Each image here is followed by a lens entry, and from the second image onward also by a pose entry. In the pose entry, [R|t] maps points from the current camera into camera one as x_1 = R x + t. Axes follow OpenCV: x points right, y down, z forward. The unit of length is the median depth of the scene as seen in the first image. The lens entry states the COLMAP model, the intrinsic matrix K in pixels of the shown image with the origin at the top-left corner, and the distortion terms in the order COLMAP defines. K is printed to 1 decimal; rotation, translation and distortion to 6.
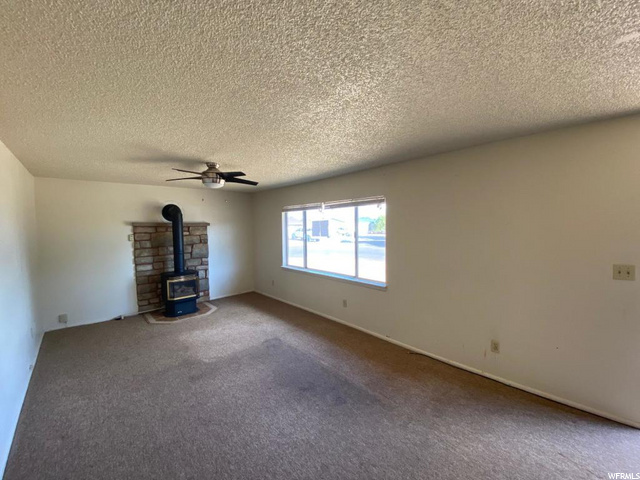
lens RADIAL K [[259.4, 0, 316.6], [0, 259.4, 242.2], [0, 0, 1]] dist [0.021513, -0.021682]
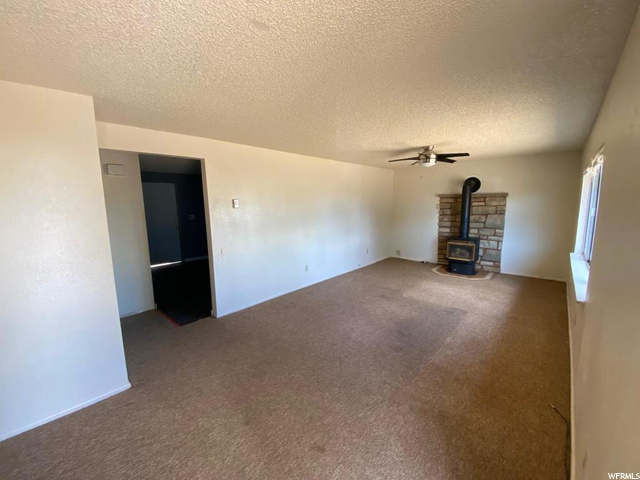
lens RADIAL K [[259.4, 0, 316.6], [0, 259.4, 242.2], [0, 0, 1]] dist [0.021513, -0.021682]
pose [[0.081720, 0.164763, -0.982942, 0.587404], [-0.047315, 0.985770, 0.161303, -0.021128], [0.995532, 0.033326, 0.088353, 0.266435]]
